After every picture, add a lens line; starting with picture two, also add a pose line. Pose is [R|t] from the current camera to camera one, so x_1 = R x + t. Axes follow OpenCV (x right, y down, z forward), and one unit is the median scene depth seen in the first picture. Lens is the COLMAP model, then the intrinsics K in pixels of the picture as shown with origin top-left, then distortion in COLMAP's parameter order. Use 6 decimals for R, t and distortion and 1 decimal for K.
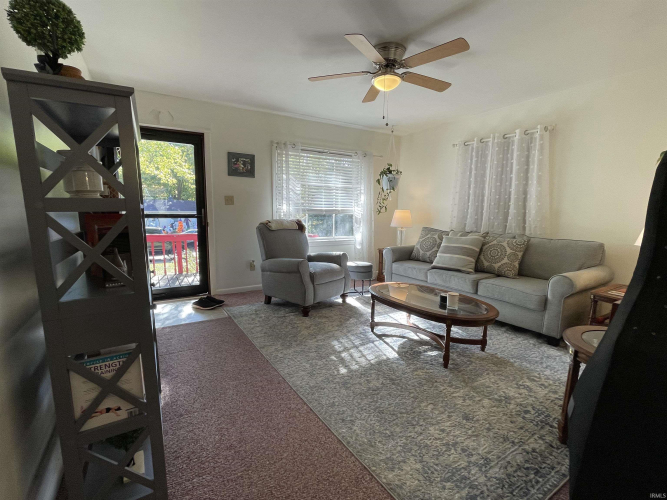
lens RADIAL K [[308.8, 0, 333.0], [0, 308.8, 251.2], [0, 0, 1]] dist [-0.005506, 0.002747]
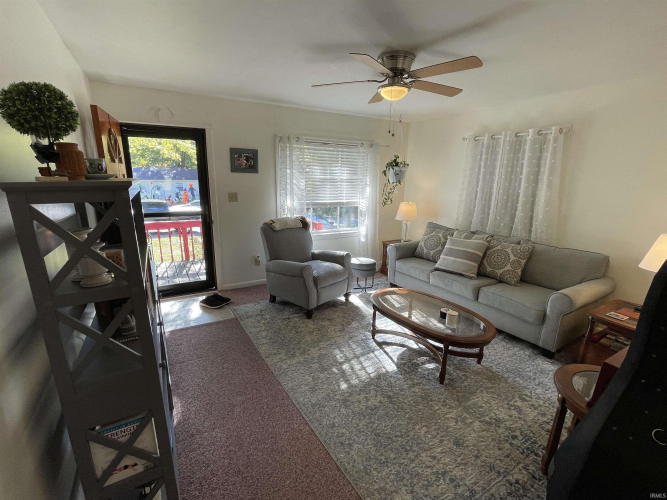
lens RADIAL K [[308.8, 0, 334.0], [0, 308.8, 251.4], [0, 0, 1]] dist [-0.005506, 0.002747]
pose [[0.999821, 0.010700, -0.015583, 0.008736], [-0.008959, 0.994133, 0.107793, -0.138253], [0.016645, -0.107634, 0.994051, -0.000259]]
